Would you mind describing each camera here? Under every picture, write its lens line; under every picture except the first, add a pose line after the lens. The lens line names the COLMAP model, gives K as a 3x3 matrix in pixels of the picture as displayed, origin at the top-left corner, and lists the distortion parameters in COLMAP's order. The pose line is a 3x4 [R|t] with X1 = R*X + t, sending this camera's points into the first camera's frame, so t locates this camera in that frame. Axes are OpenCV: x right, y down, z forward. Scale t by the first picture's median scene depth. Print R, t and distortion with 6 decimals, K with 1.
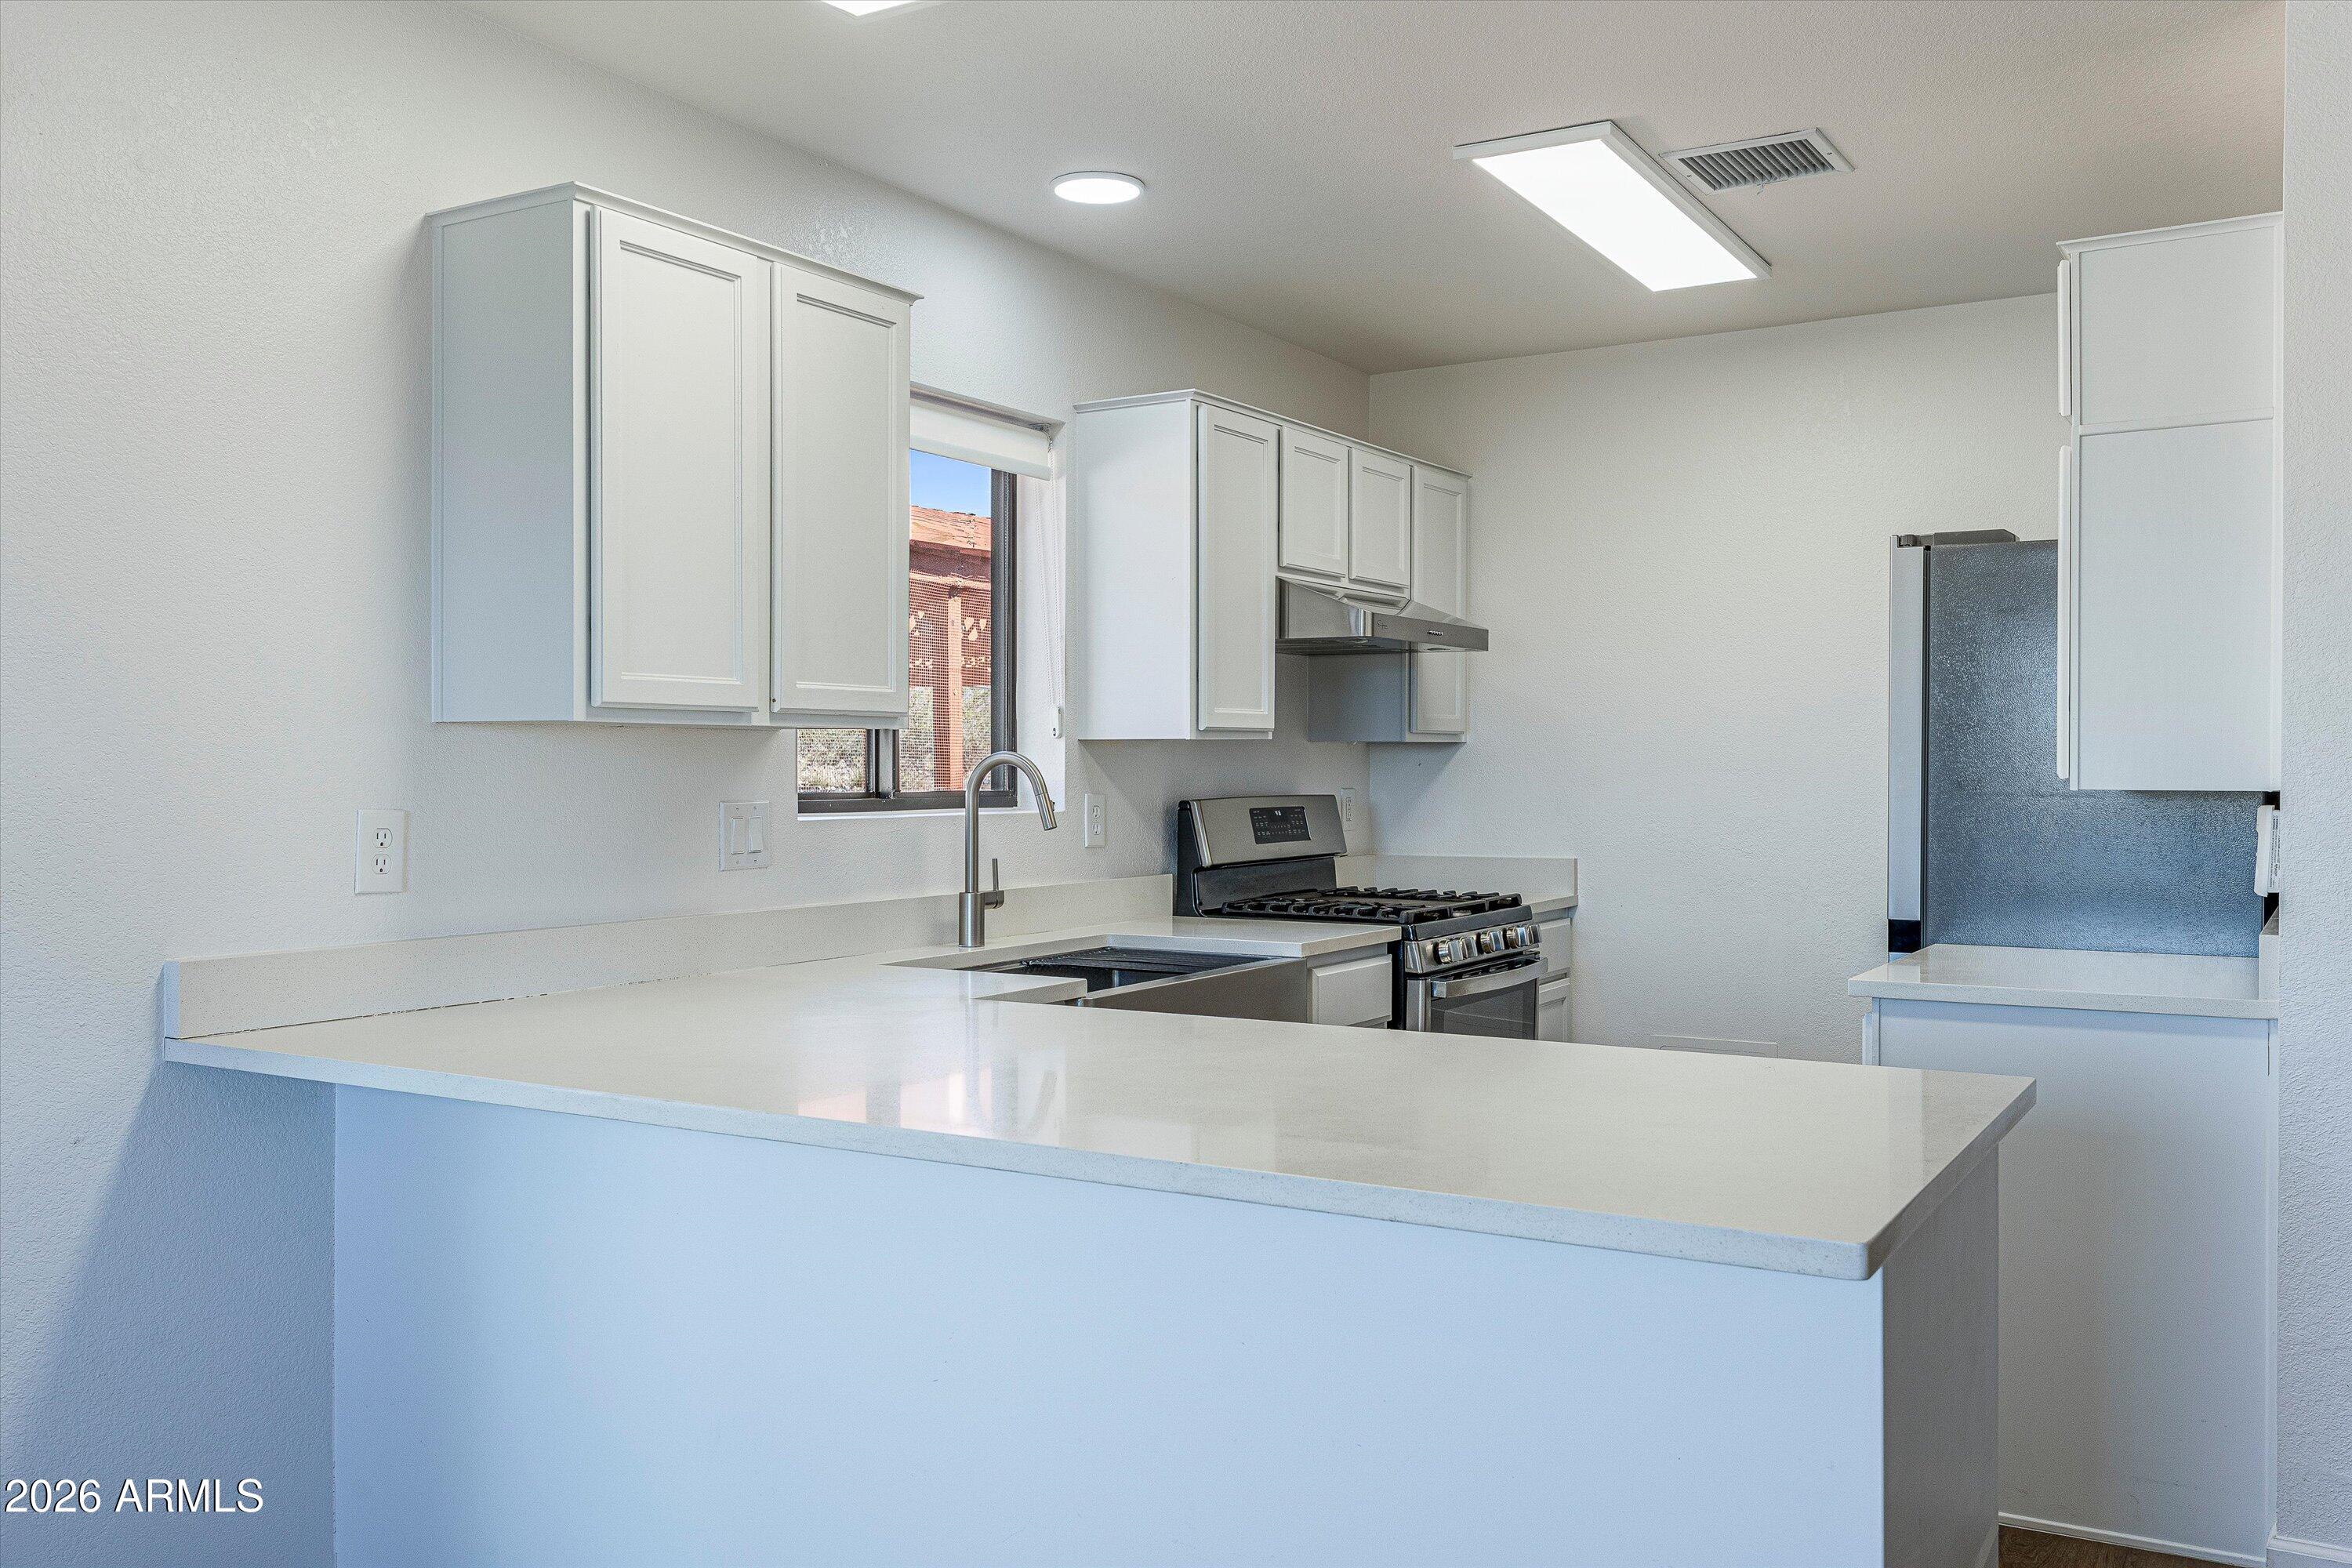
lens RADIAL K [[1933.0, 0, 1176.0], [0, 1933.0, 784.0], [0, 0, 1]] dist [0.003041, 0.000106]
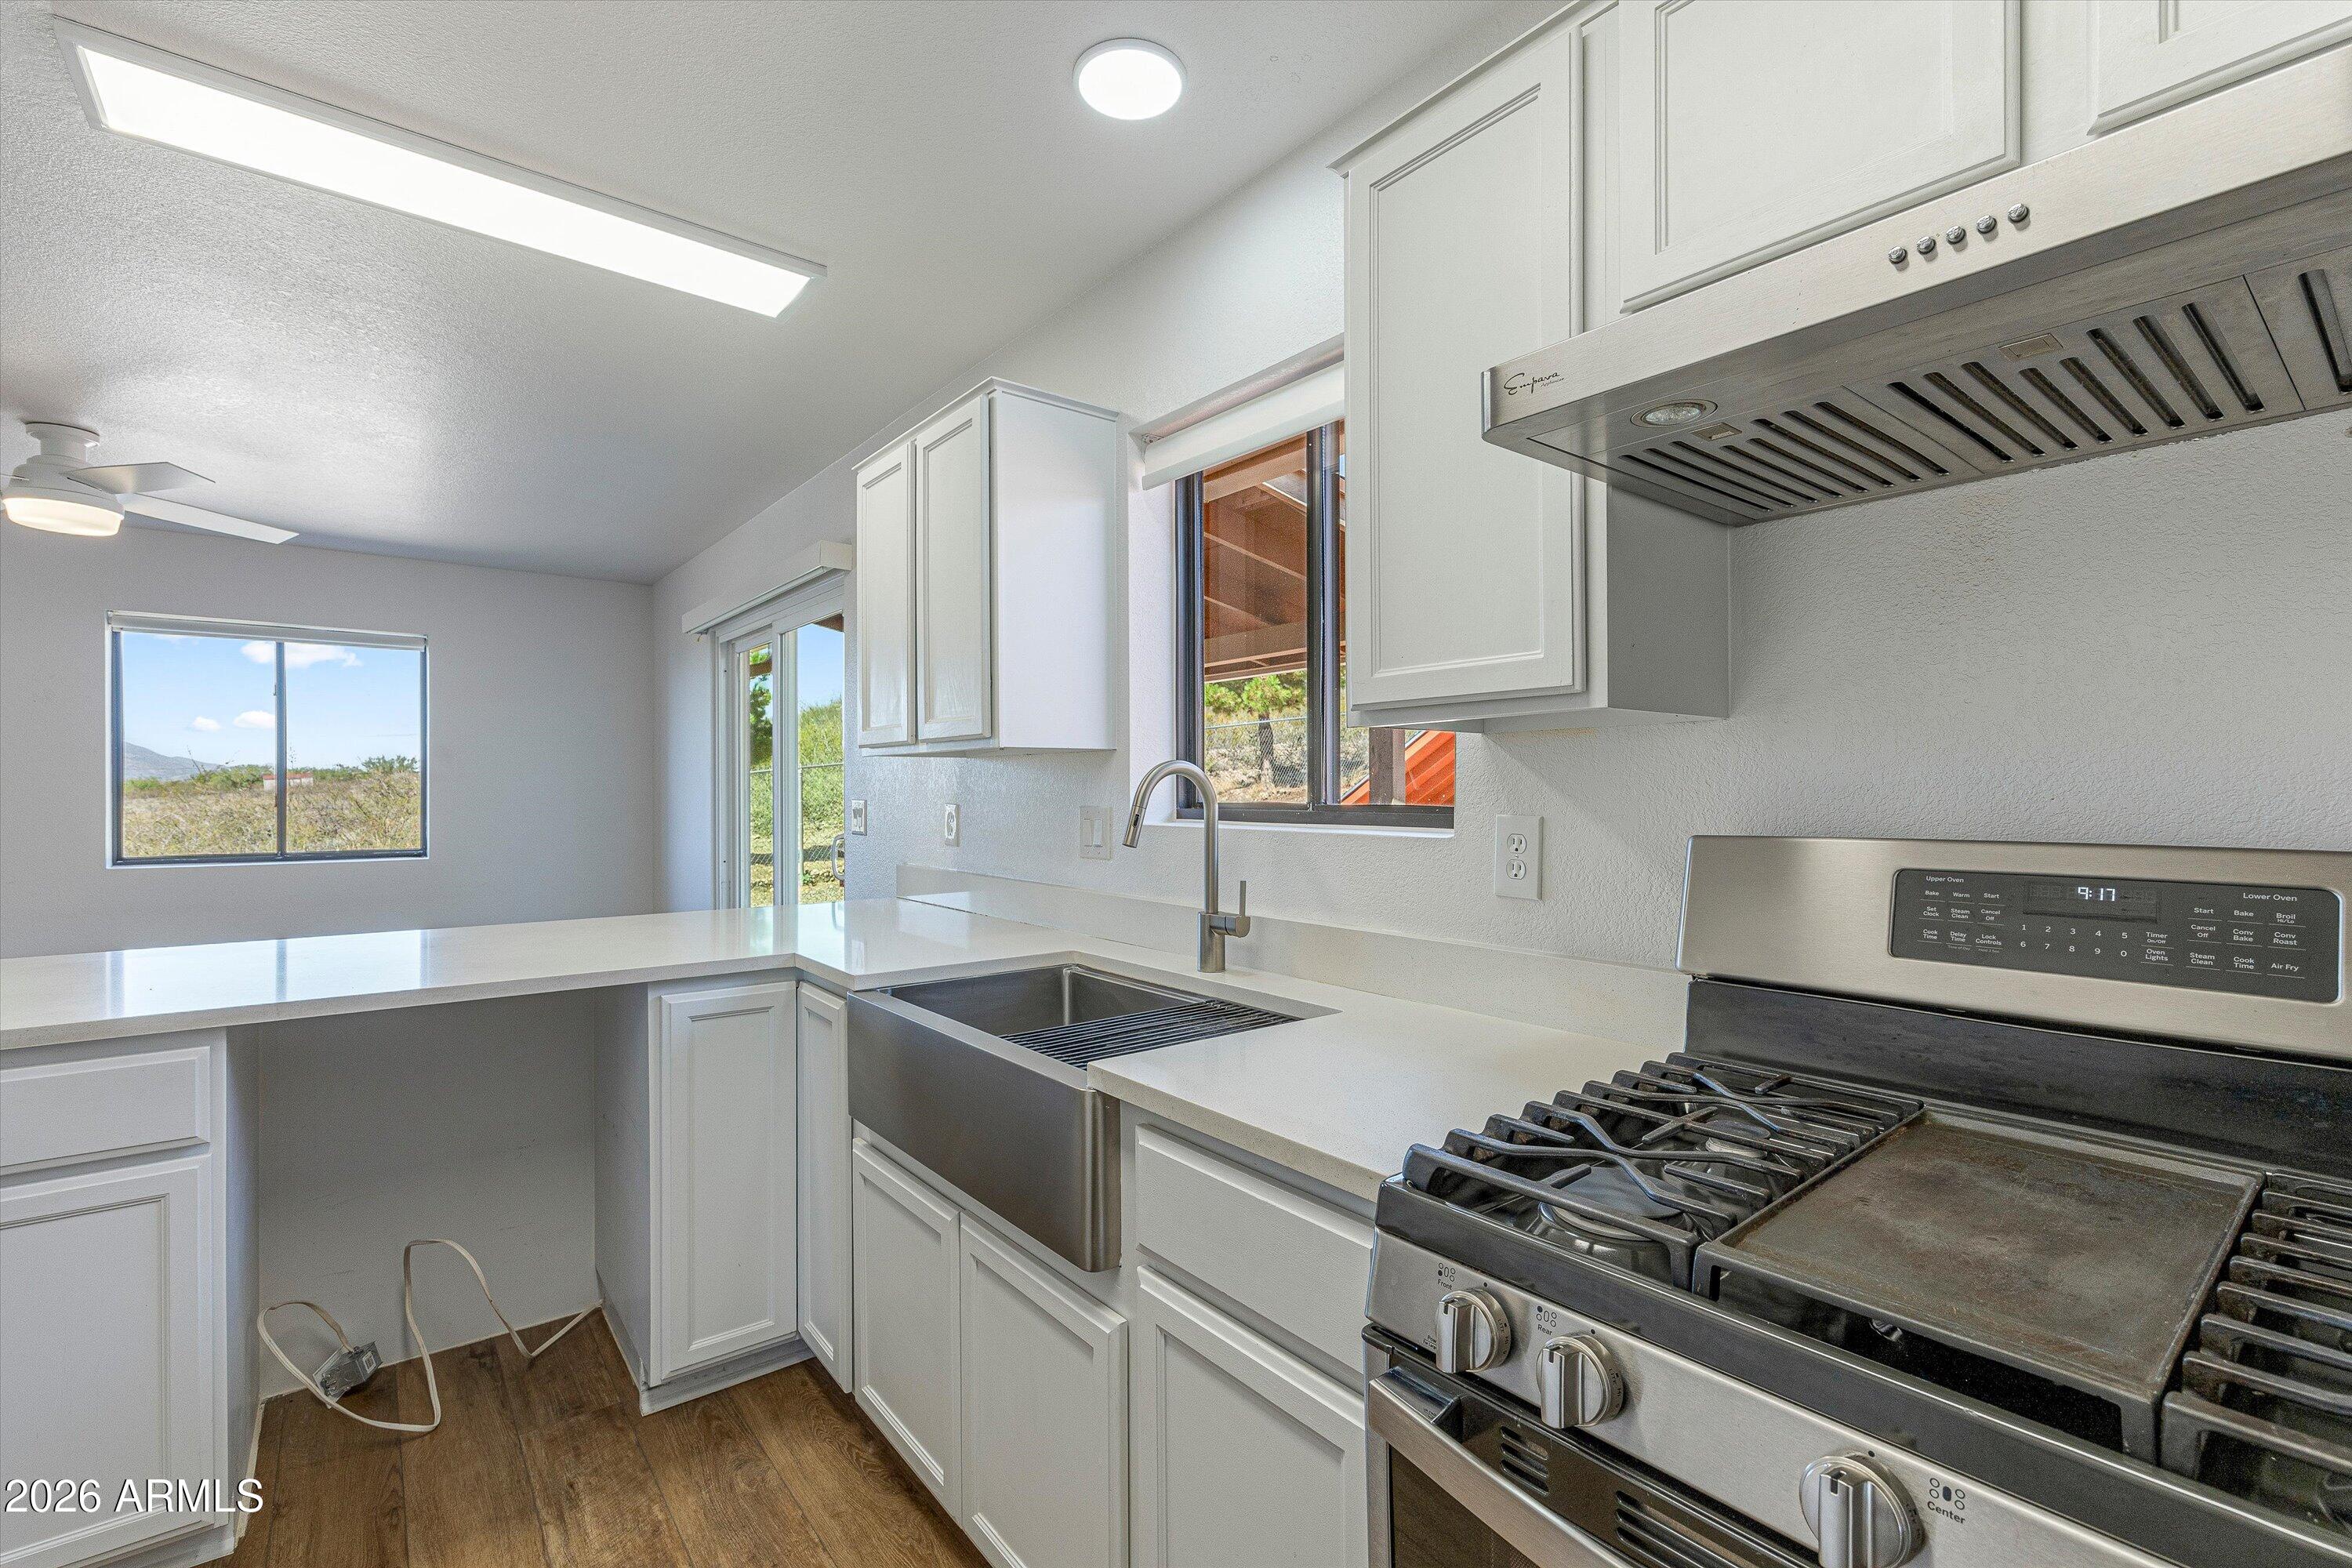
lens RADIAL K [[1046.3, 0, 1232.8], [0, 1046.3, 791.8], [0, 0, 1]] dist [0.000570, 0.000478]
pose [[-0.321003, -0.000147, -0.947078, 0.310530], [-0.010854, 0.999935, 0.003523, -0.002940], [0.947016, 0.011410, -0.320984, 0.992639]]
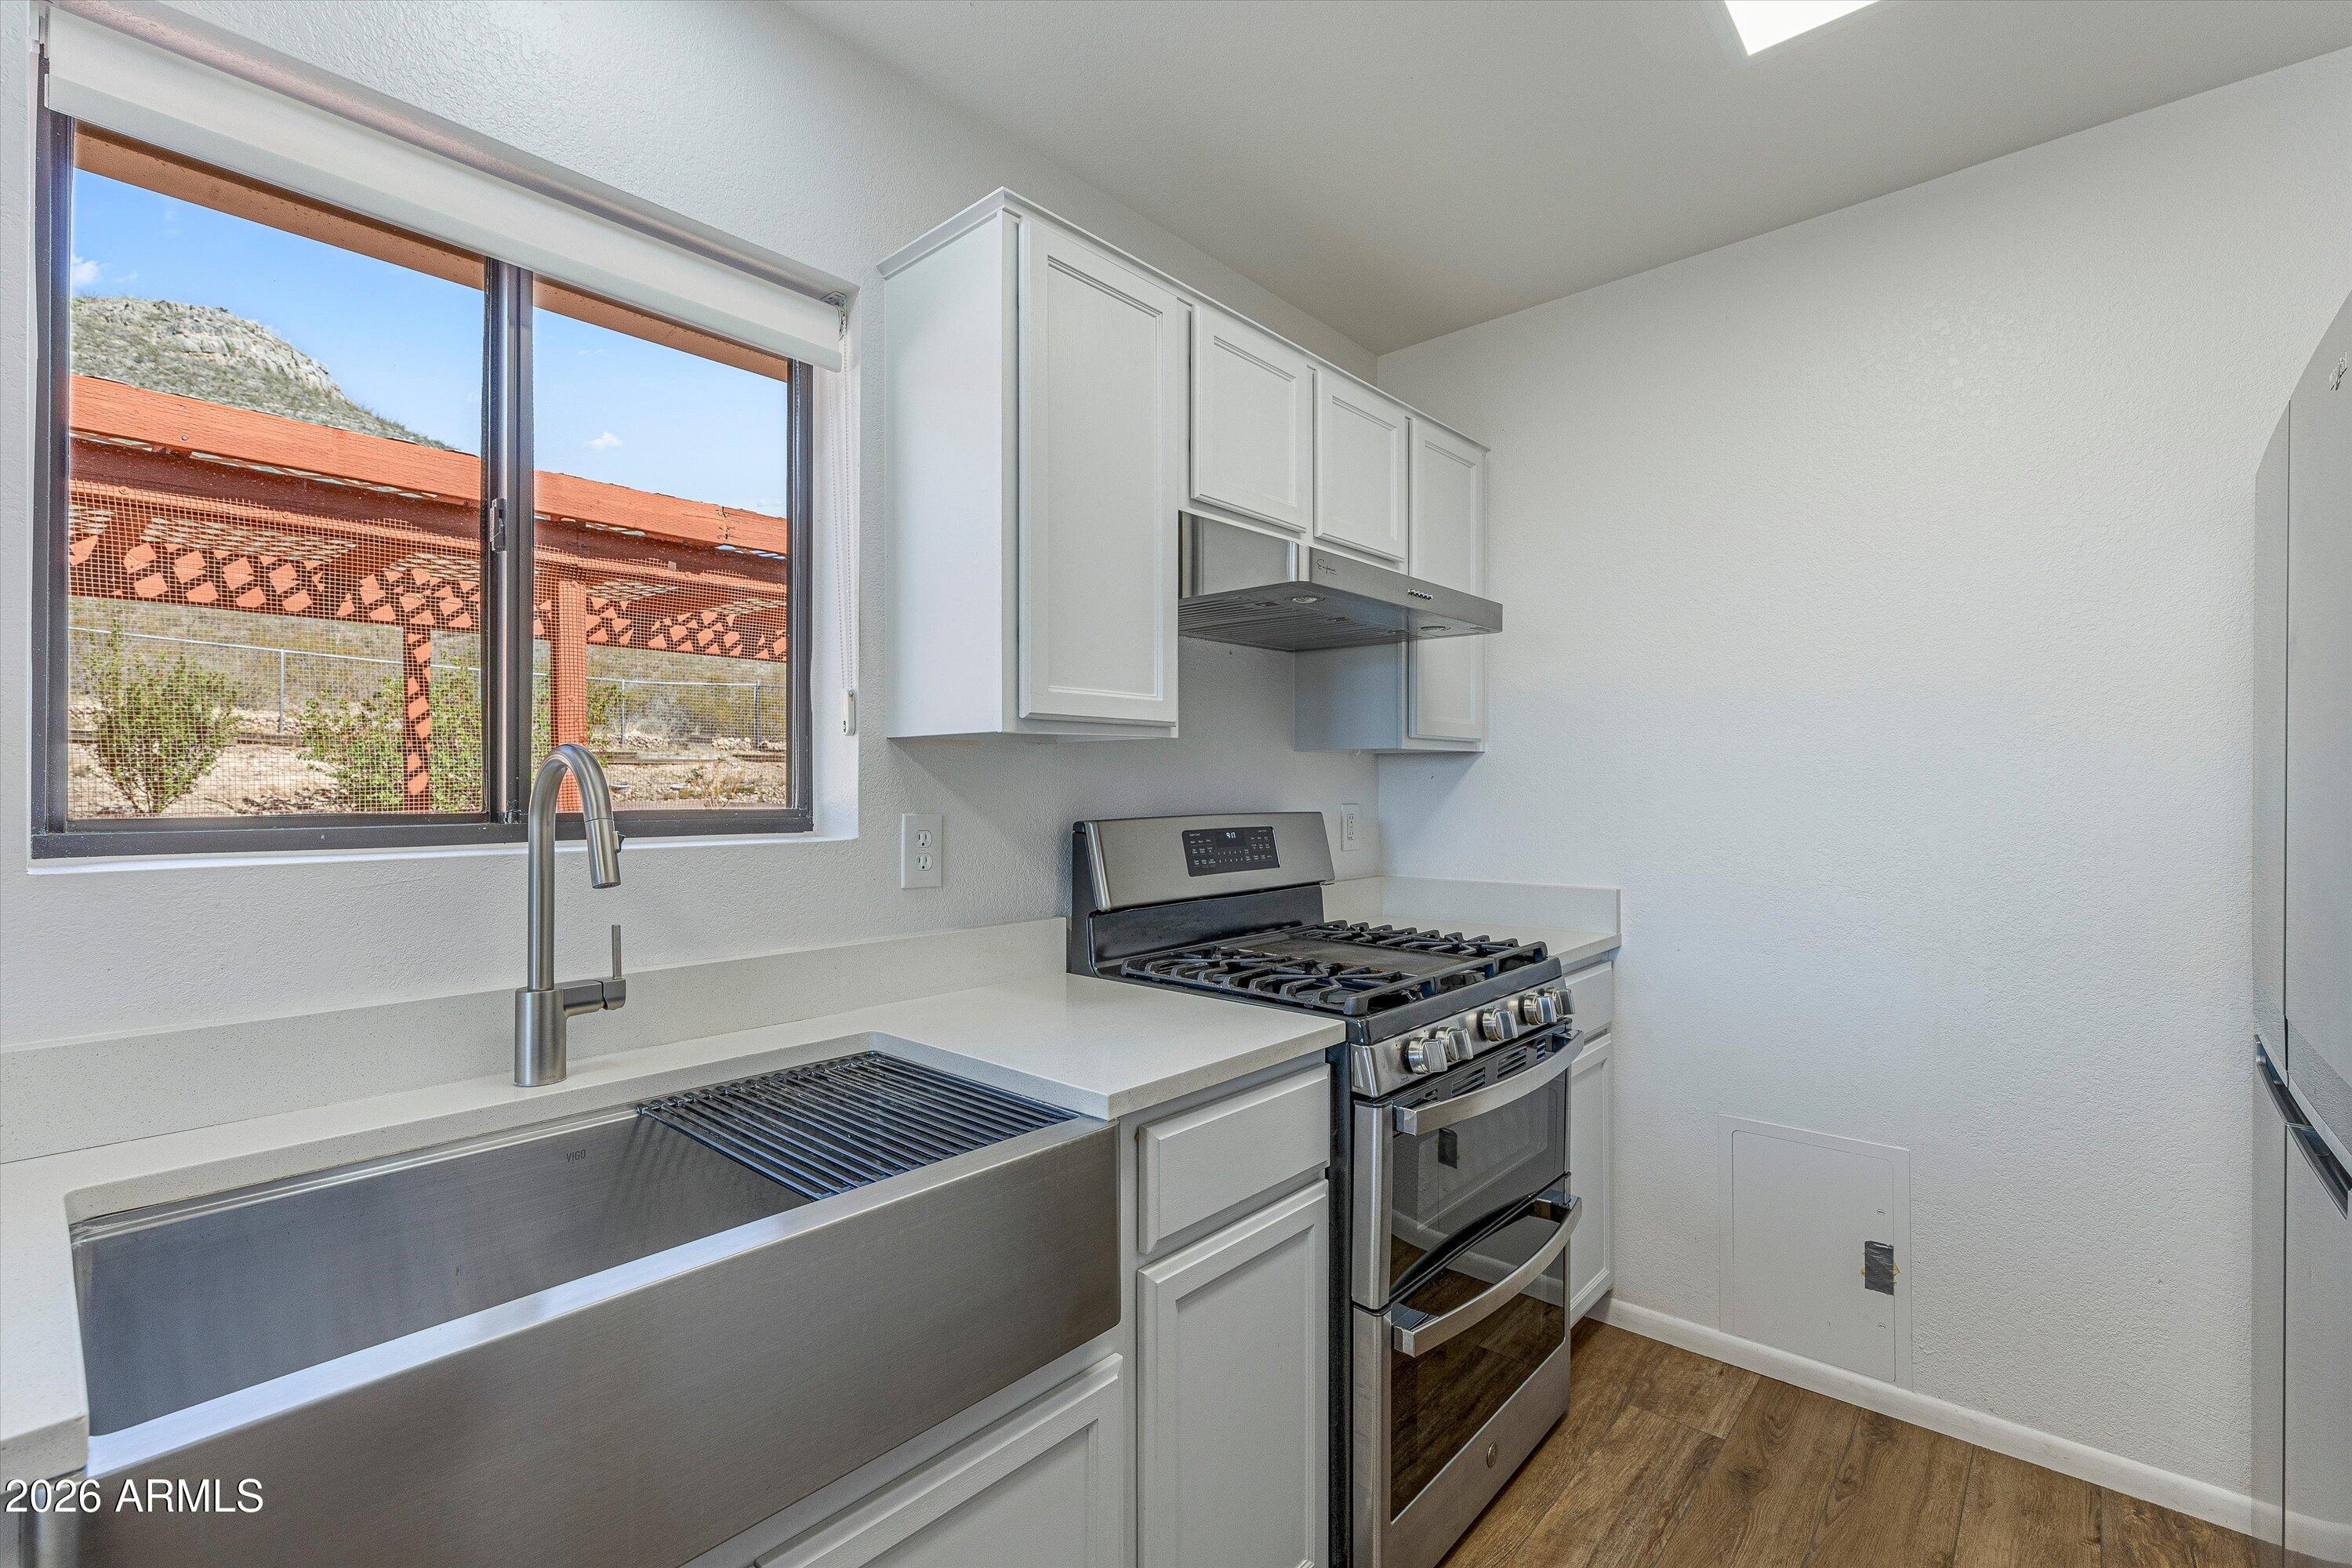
lens RADIAL K [[1025.6, 0, 1187.5], [0, 1025.6, 783.0], [0, 0, 1]] dist [0.001324, 0.000106]
pose [[0.984630, -0.001262, -0.174649, 0.119376], [-0.001045, 0.999913, -0.013118, -0.001330], [0.174650, 0.013099, 0.984543, 0.625597]]
